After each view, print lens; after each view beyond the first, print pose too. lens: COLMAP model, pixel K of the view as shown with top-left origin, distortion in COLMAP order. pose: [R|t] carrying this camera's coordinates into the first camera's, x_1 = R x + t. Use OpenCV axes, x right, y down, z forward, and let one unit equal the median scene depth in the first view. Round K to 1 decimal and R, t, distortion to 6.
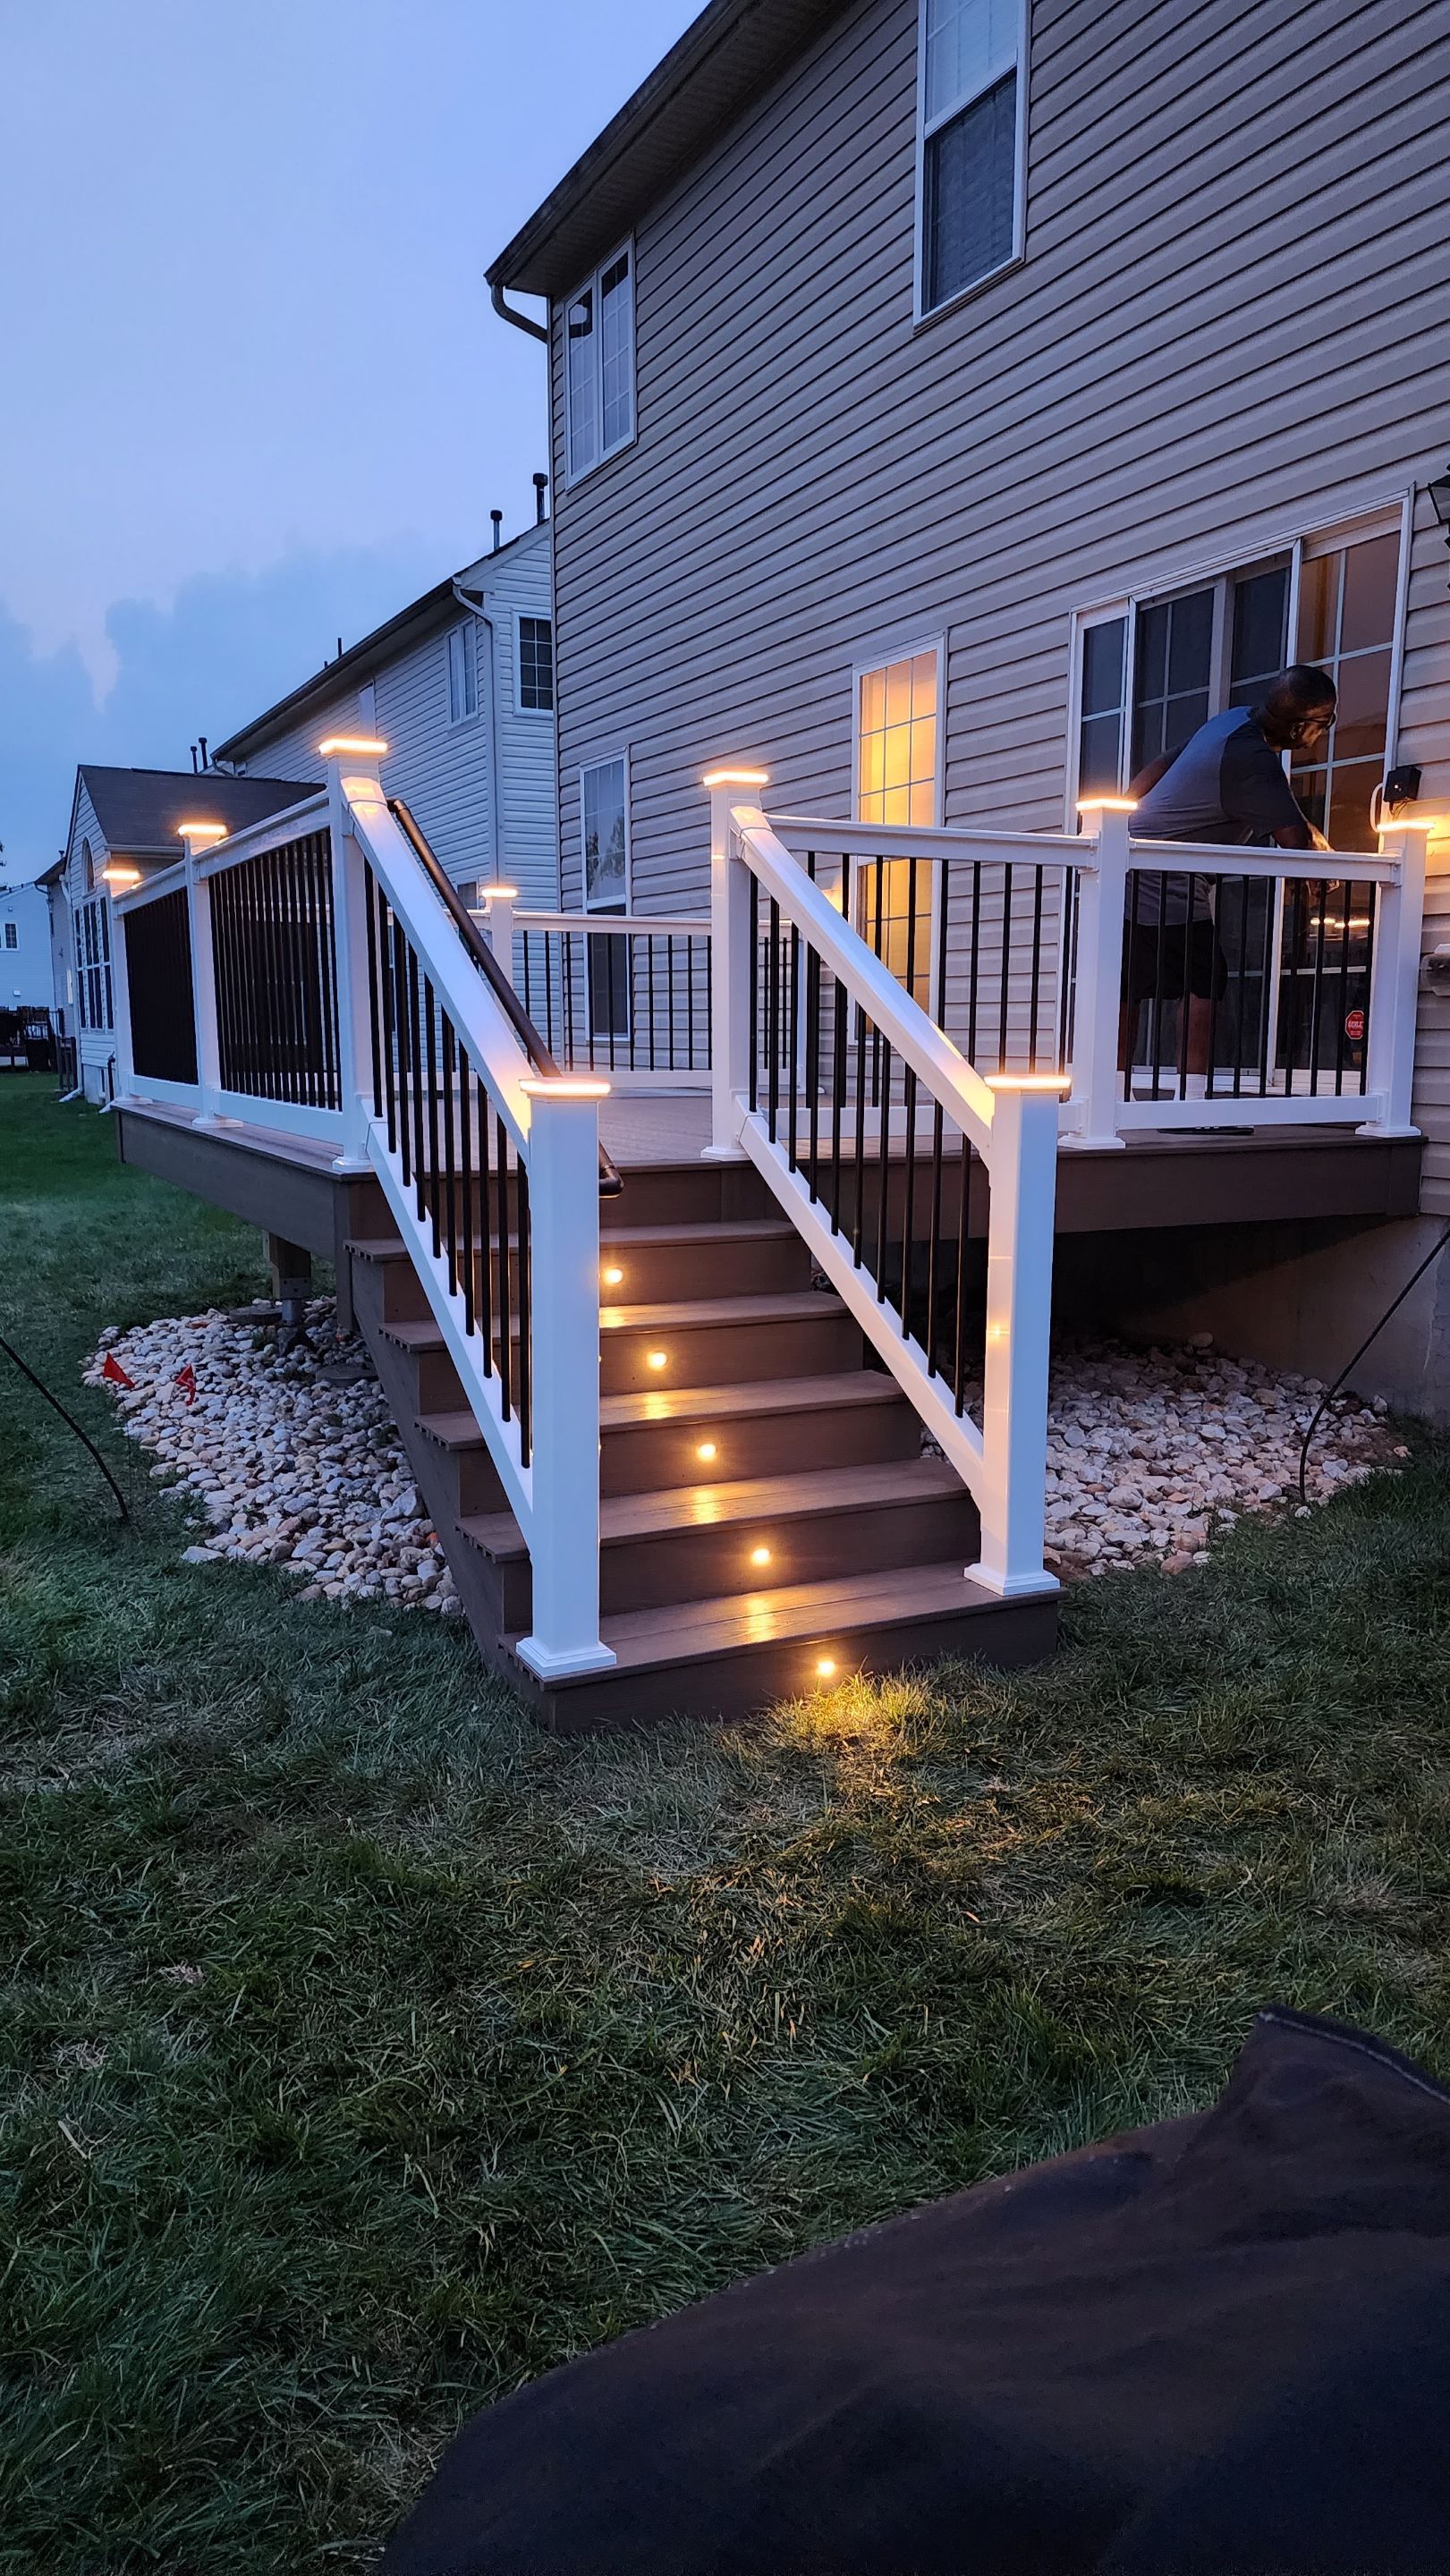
lens RADIAL K [[1727.9, 0, 725.0], [0, 1727.9, 1288.0], [0, 0, 1]] dist [0.001660, 0.001765]
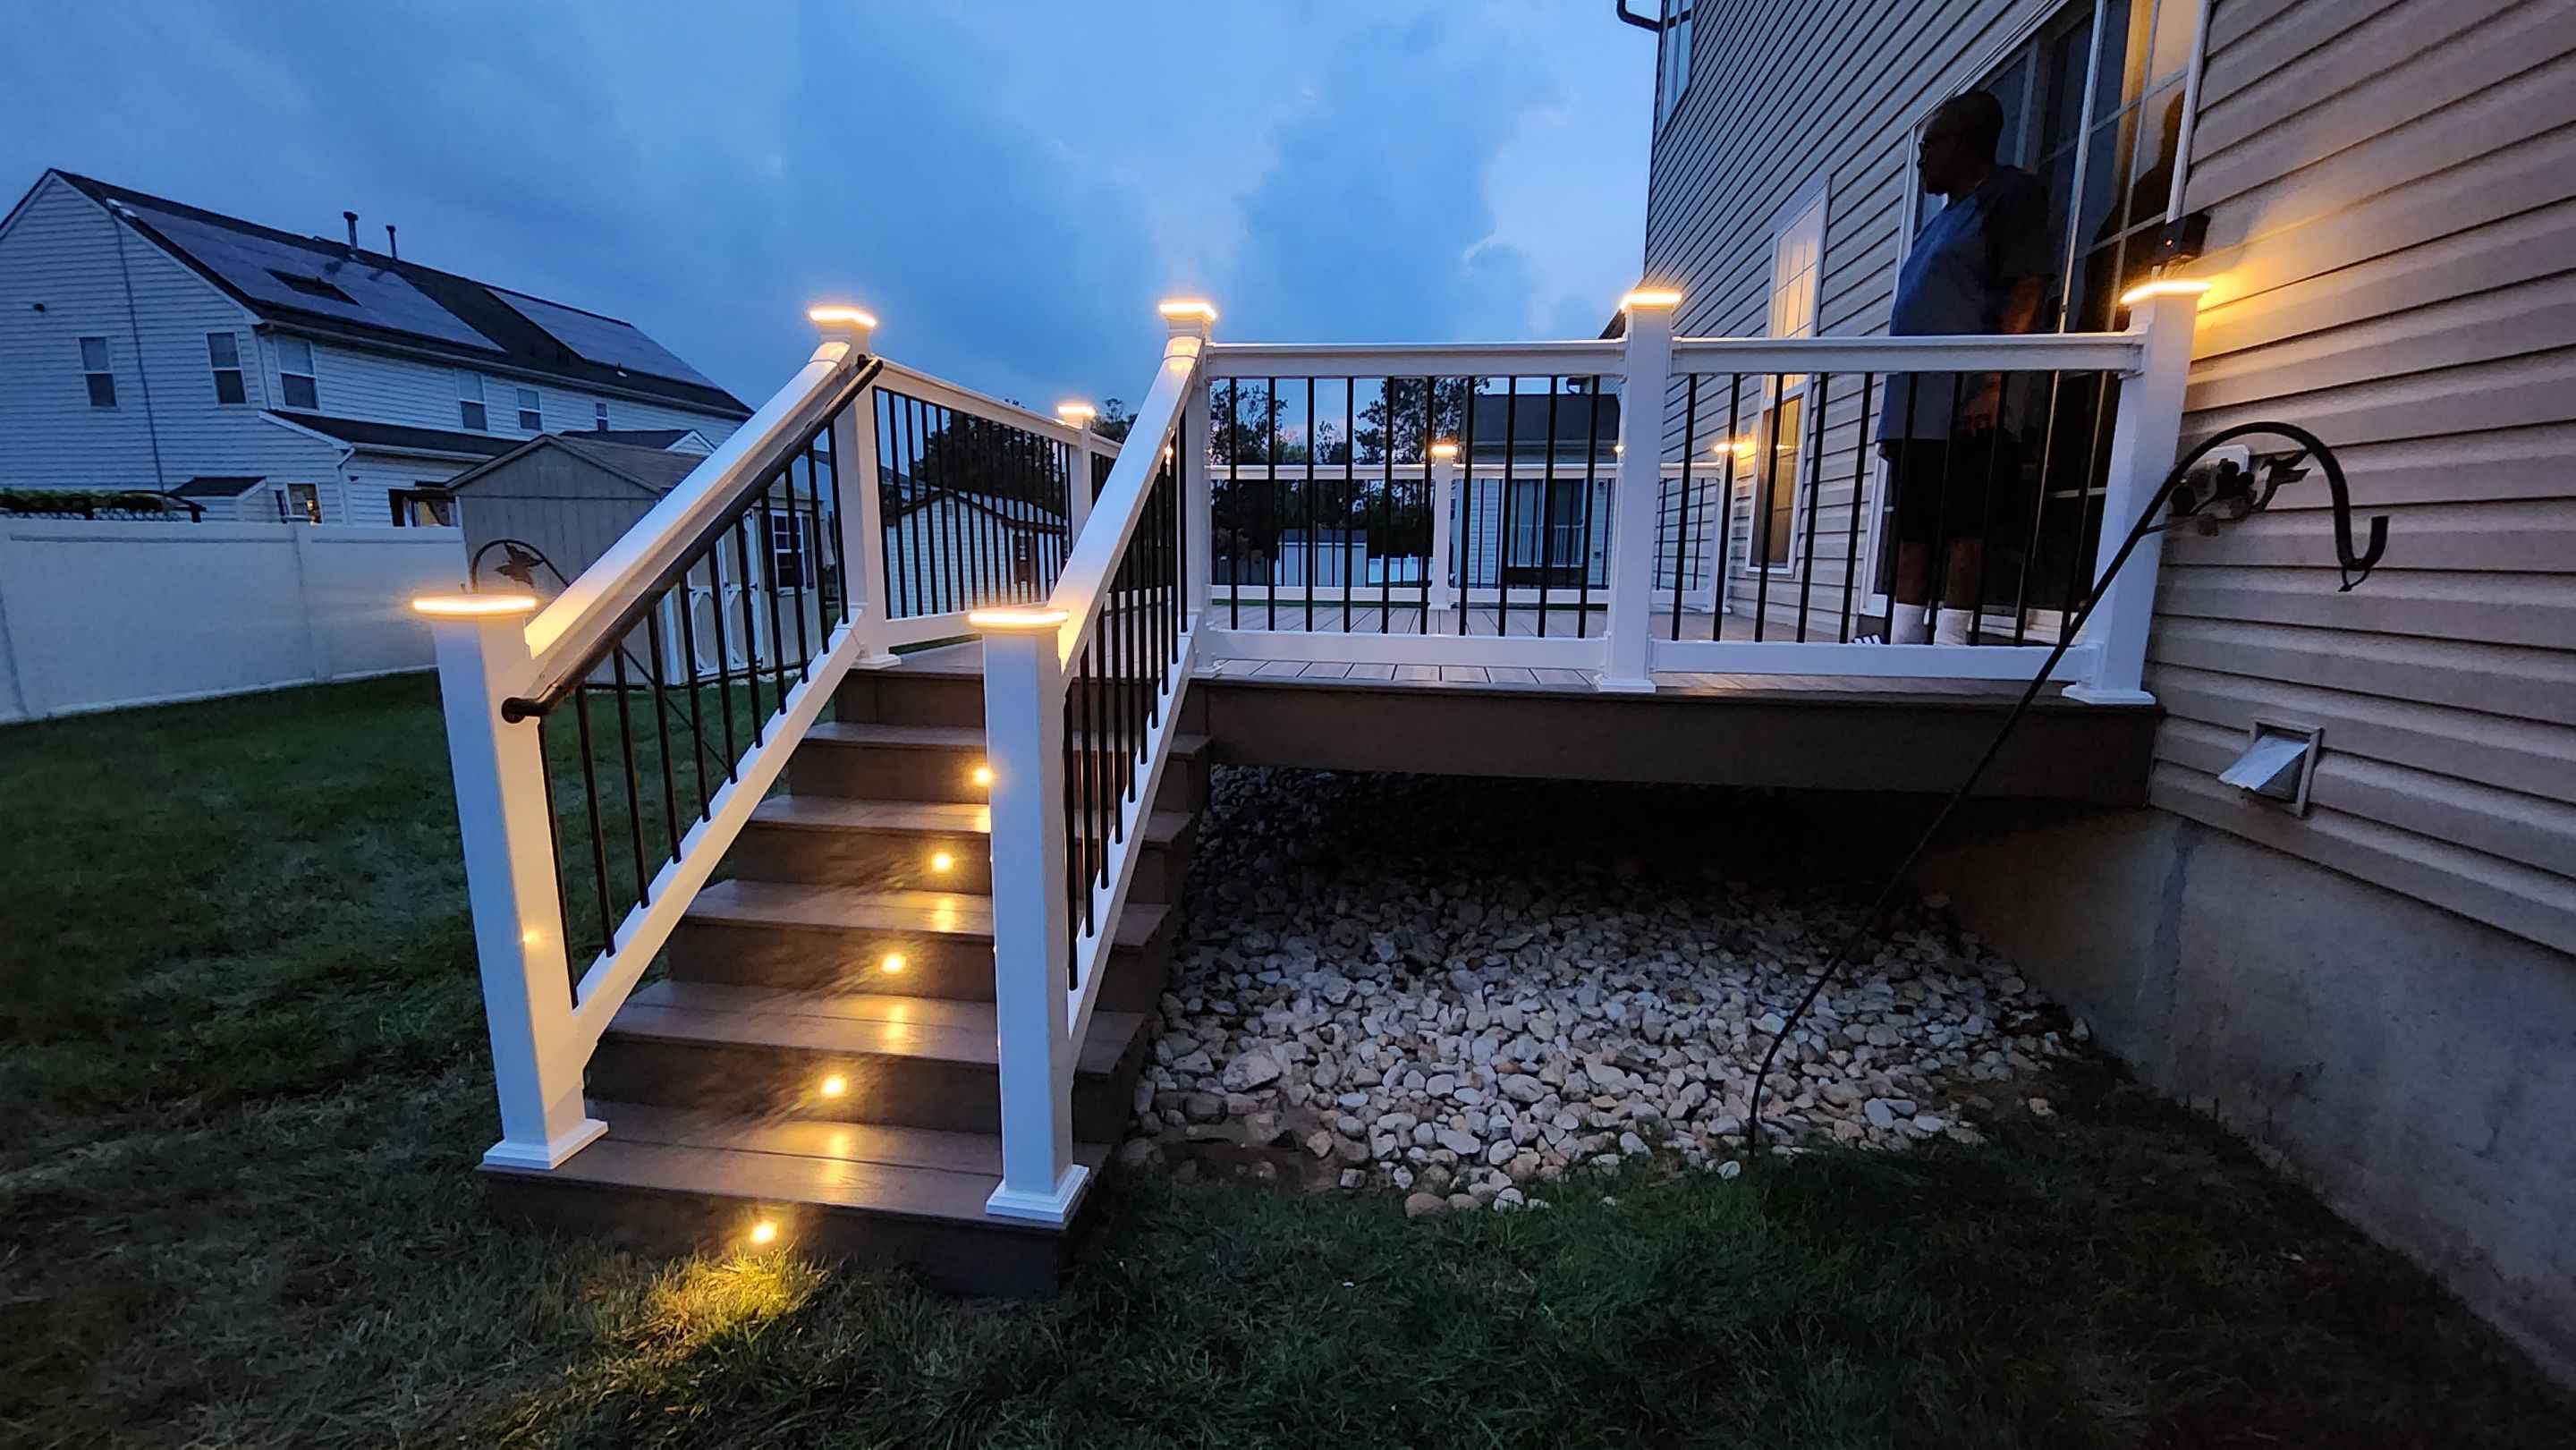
lens RADIAL K [[1061.5, 0, 1278.1], [0, 1061.5, 756.1], [0, 0, 1]] dist [-0.016369, -0.000014]
pose [[0.821551, 0.108651, -0.559687, 0.270580], [-0.090143, 0.994080, 0.060661, -0.046092], [0.562964, 0.000615, 0.826481, 0.311473]]
